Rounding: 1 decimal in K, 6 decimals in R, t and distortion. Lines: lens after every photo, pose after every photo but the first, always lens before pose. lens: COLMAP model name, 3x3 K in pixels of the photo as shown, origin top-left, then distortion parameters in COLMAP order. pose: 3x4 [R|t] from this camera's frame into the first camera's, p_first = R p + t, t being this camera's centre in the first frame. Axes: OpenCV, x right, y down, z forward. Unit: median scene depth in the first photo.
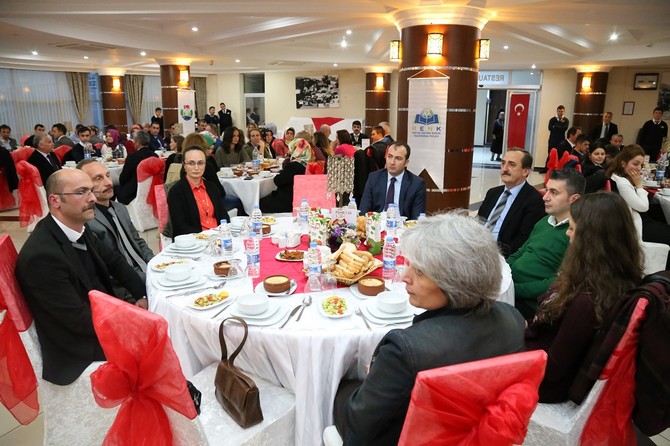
lens RADIAL K [[486.6, 0, 335.0], [0, 486.6, 223.0], [0, 0, 1]] dist [-0.117137, 0.093291]
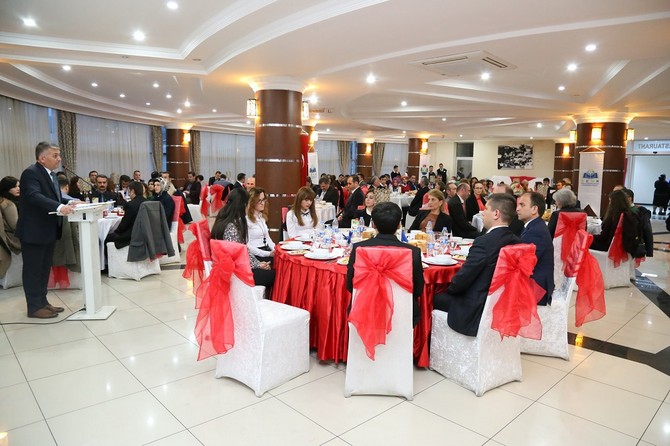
lens RADIAL K [[486.6, 0, 335.0], [0, 486.6, 223.0], [0, 0, 1]] dist [-0.117137, 0.093291]
pose [[0.932395, 0.051130, -0.357807, -0.021986], [-0.094331, 0.990059, -0.104335, 0.099794], [0.348915, 0.131034, 0.927948, -0.402677]]
